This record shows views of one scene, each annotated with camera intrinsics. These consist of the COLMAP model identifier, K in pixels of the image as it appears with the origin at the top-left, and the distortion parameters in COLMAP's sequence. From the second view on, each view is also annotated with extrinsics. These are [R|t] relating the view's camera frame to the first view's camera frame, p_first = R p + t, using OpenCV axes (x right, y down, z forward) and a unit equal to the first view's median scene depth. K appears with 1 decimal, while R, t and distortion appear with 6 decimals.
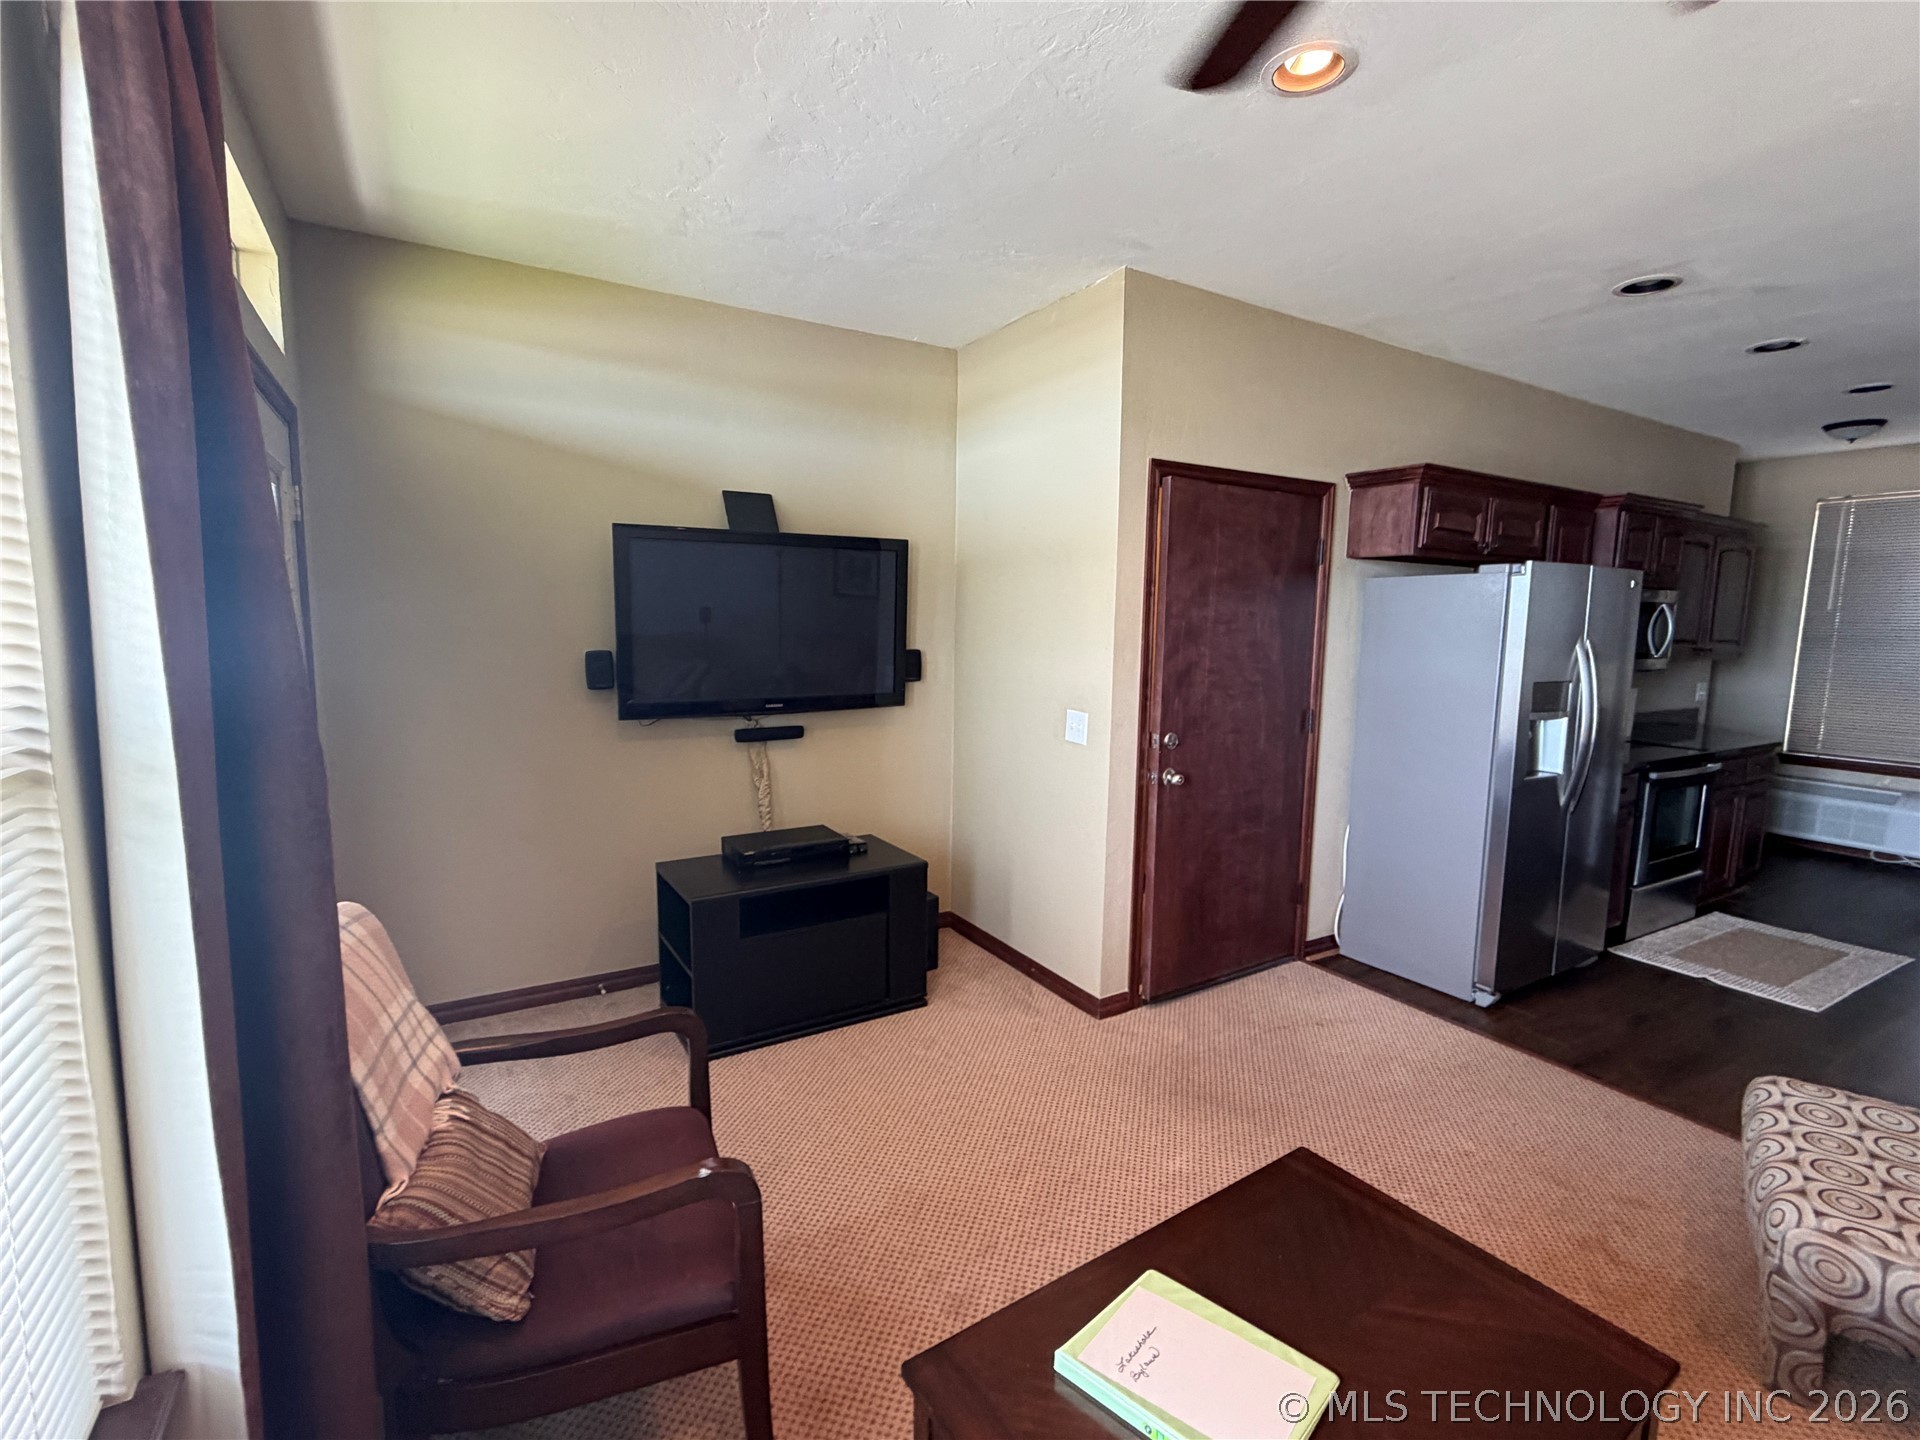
lens RADIAL K [[873.4, 0, 957.9], [0, 873.4, 721.5], [0, 0, 1]] dist [-0.003107, 0.000736]
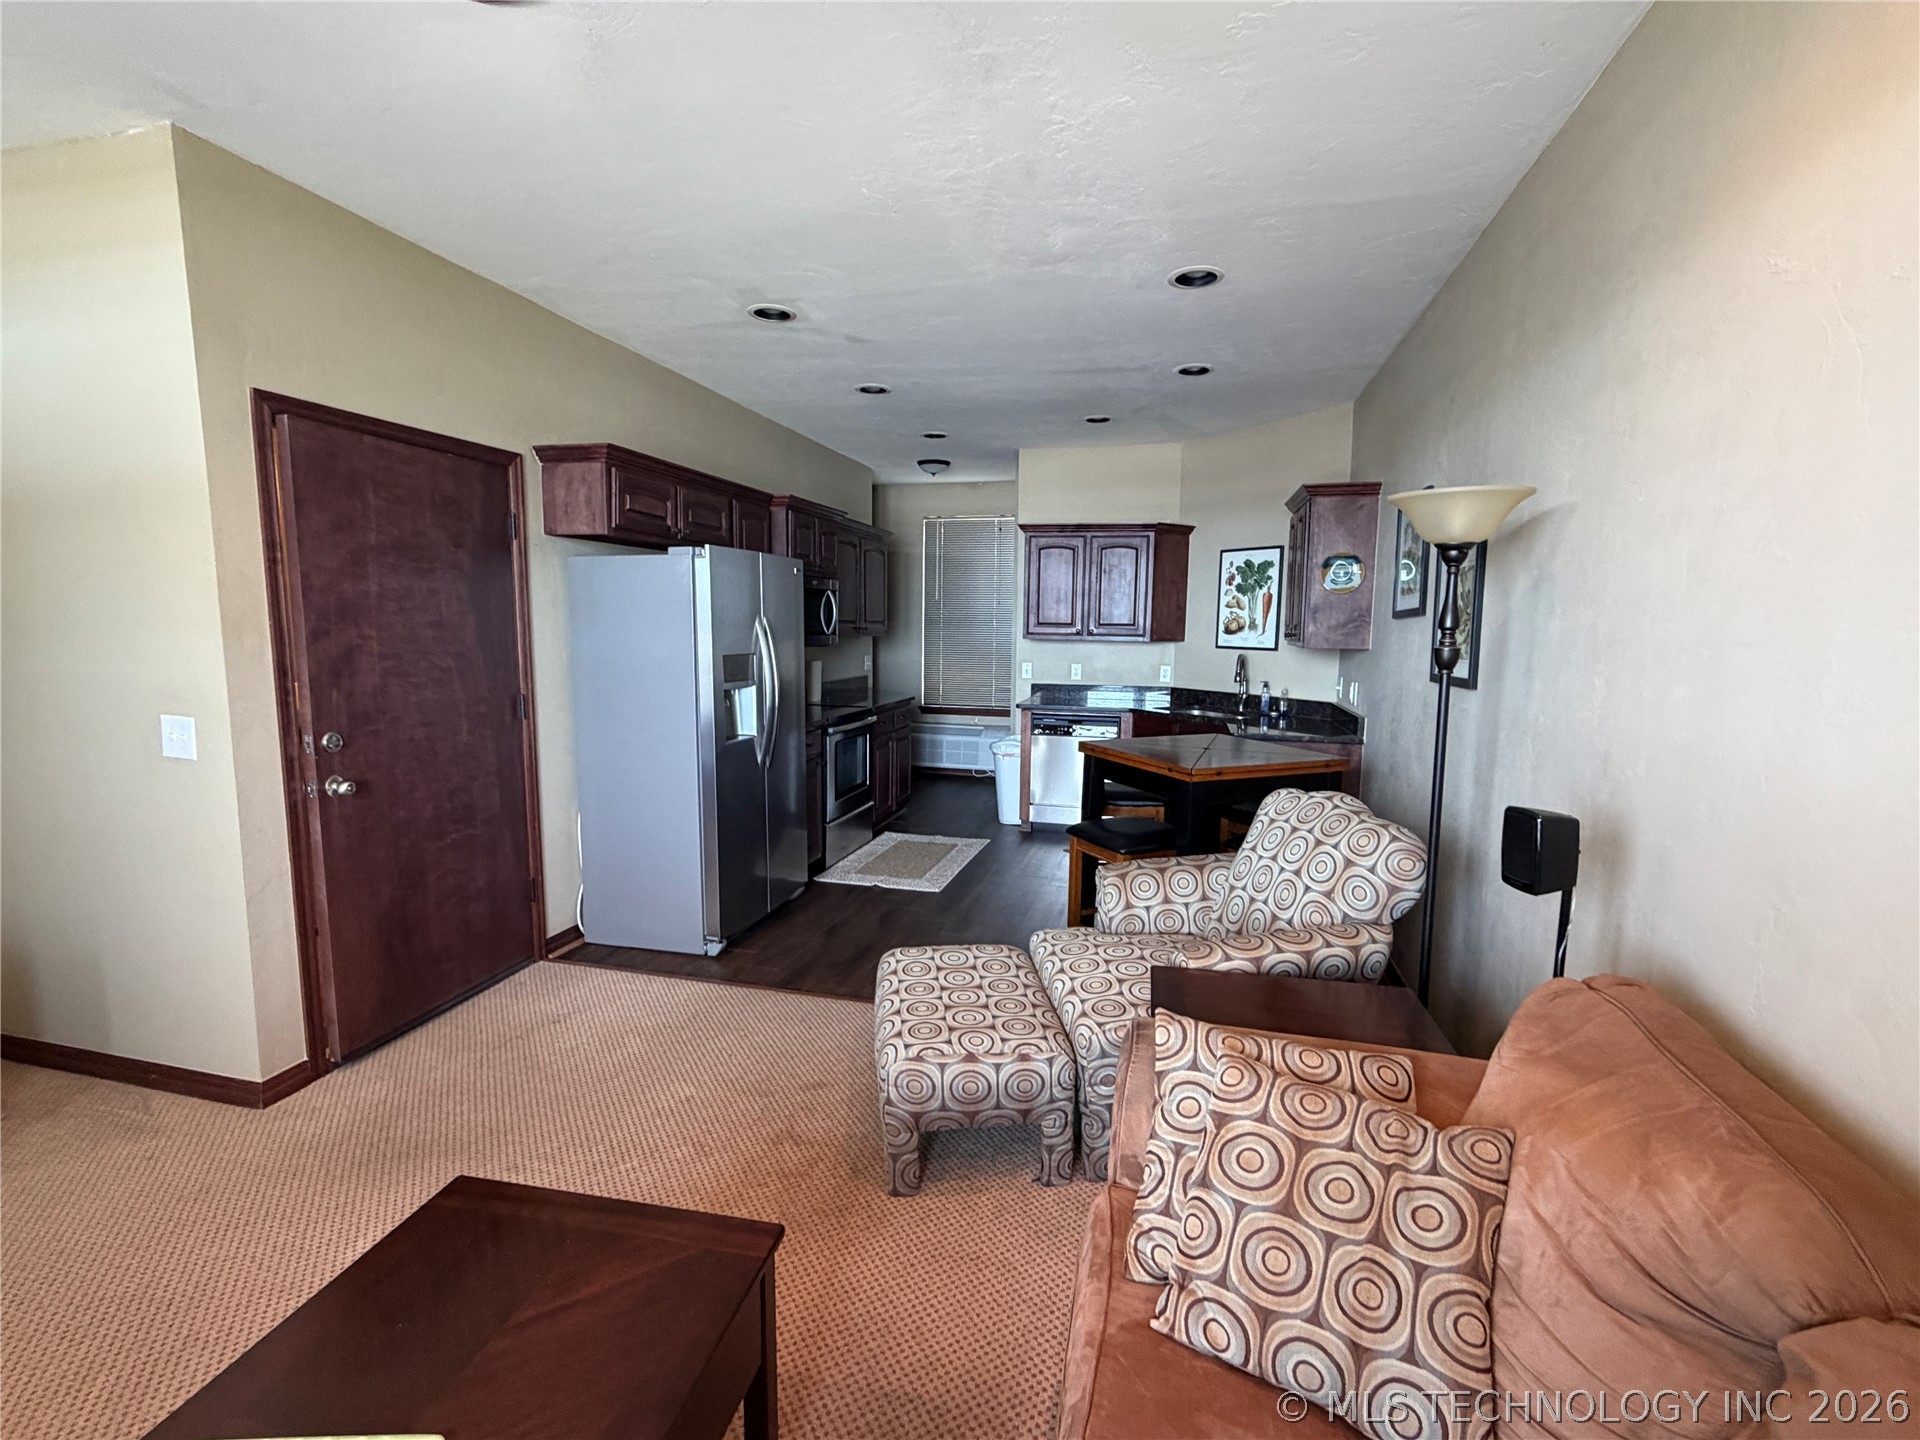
lens RADIAL K [[873.4, 0, 961.2], [0, 873.4, 719.9], [0, 0, 1]] dist [-0.003107, 0.000736]
pose [[0.708243, -0.087942, 0.700470, 0.085121], [0.084182, 0.995652, 0.039885, 0.017027], [-0.700932, 0.030718, 0.712567, 0.000096]]
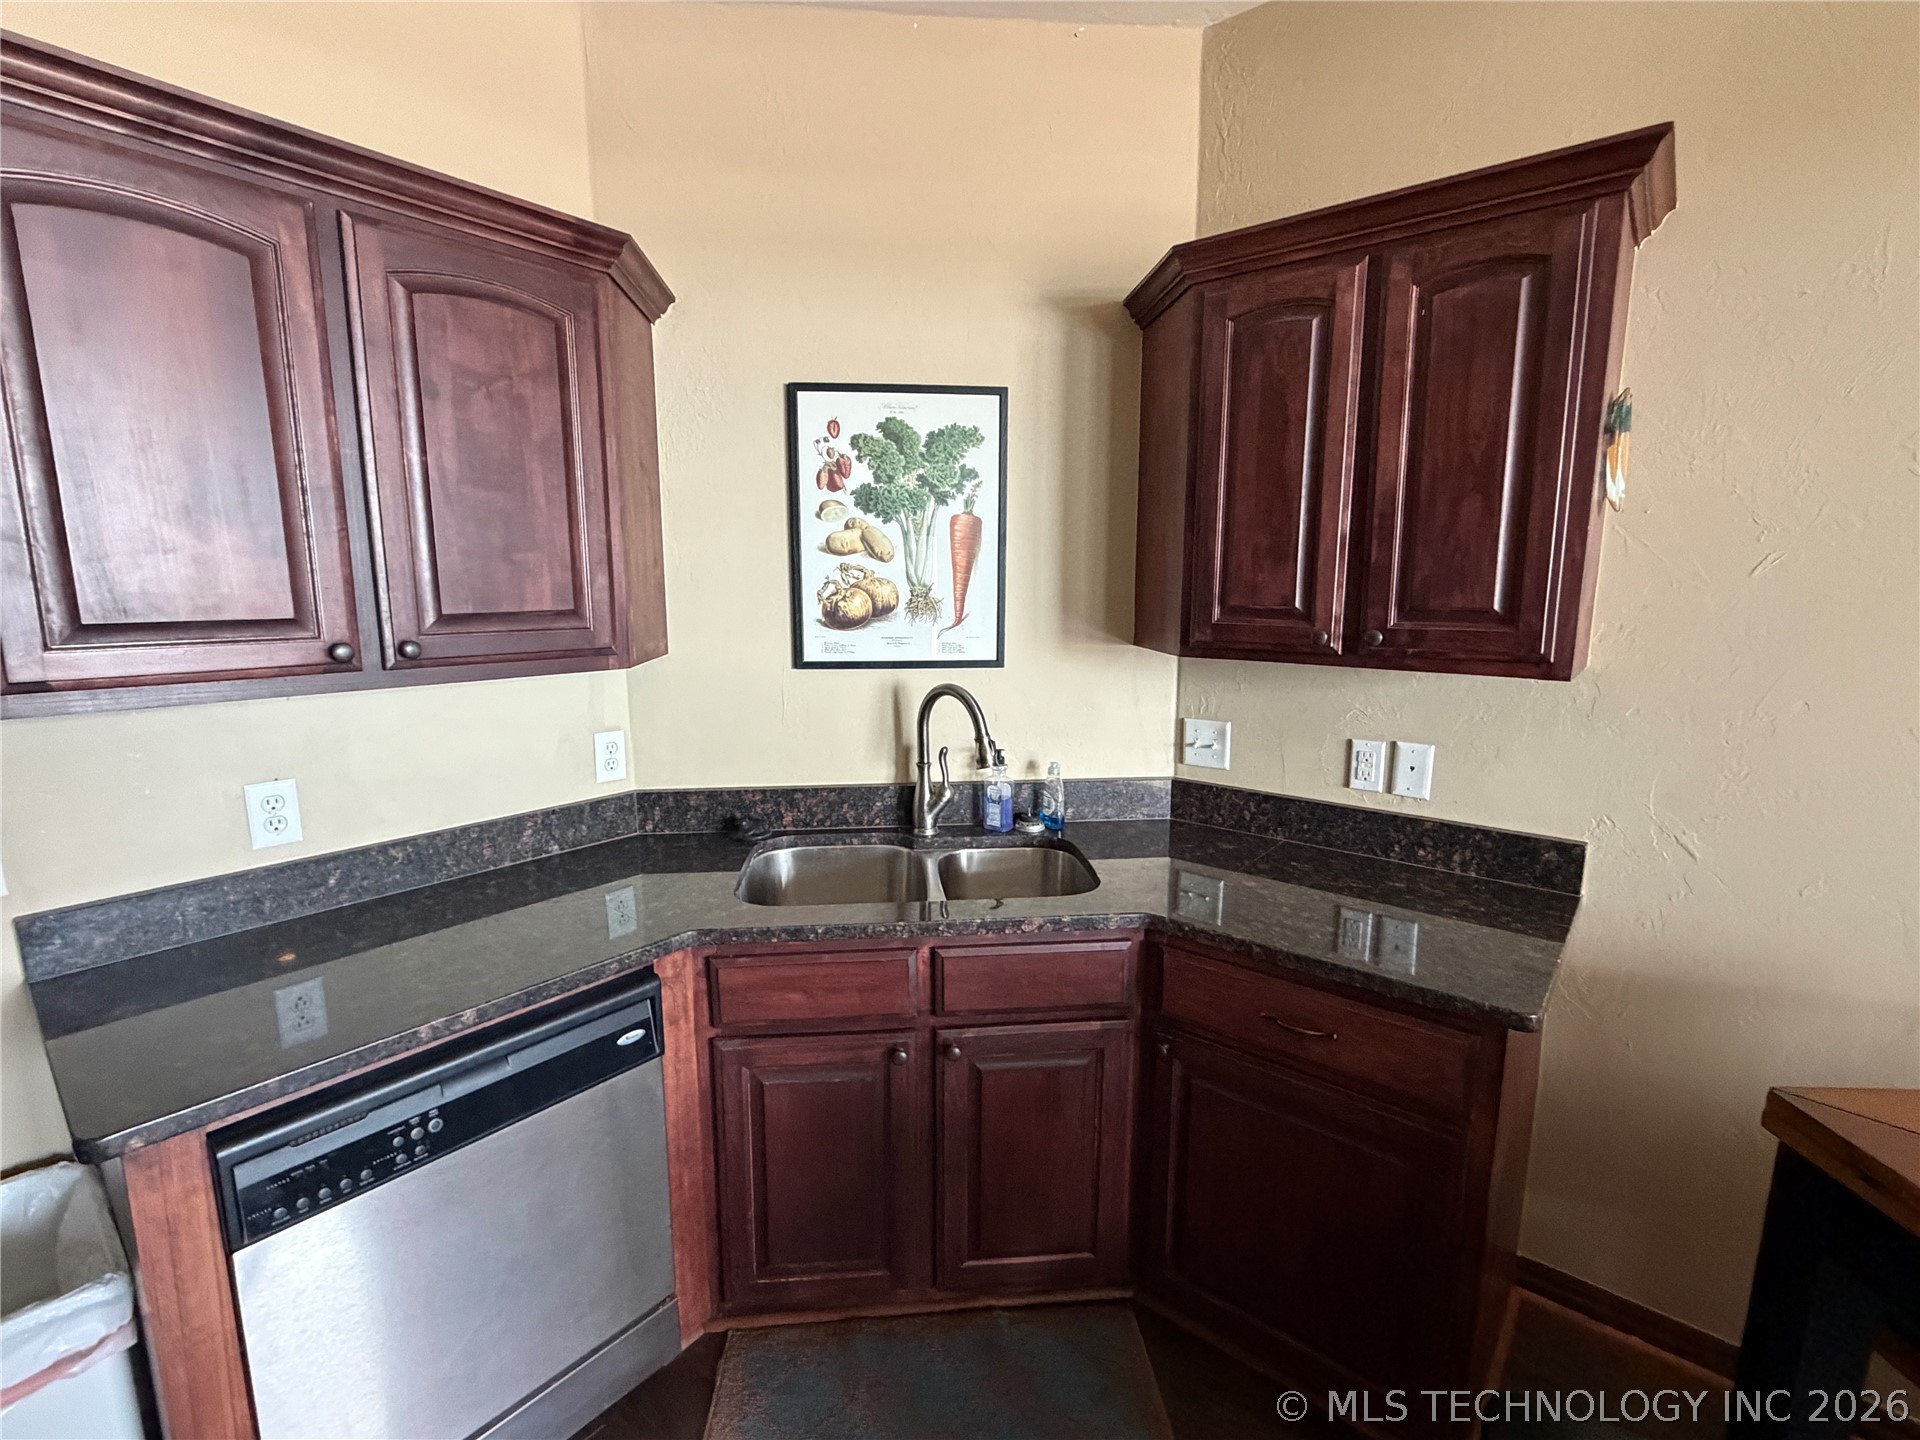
lens RADIAL K [[873.4, 0, 956.8], [0, 873.4, 722.5], [0, 0, 1]] dist [-0.003107, 0.000736]
pose [[-0.338455, -0.165397, 0.926332, 1.263727], [0.110467, 0.970640, 0.213670, -0.119383], [-0.934476, 0.174647, -0.310247, 1.173790]]
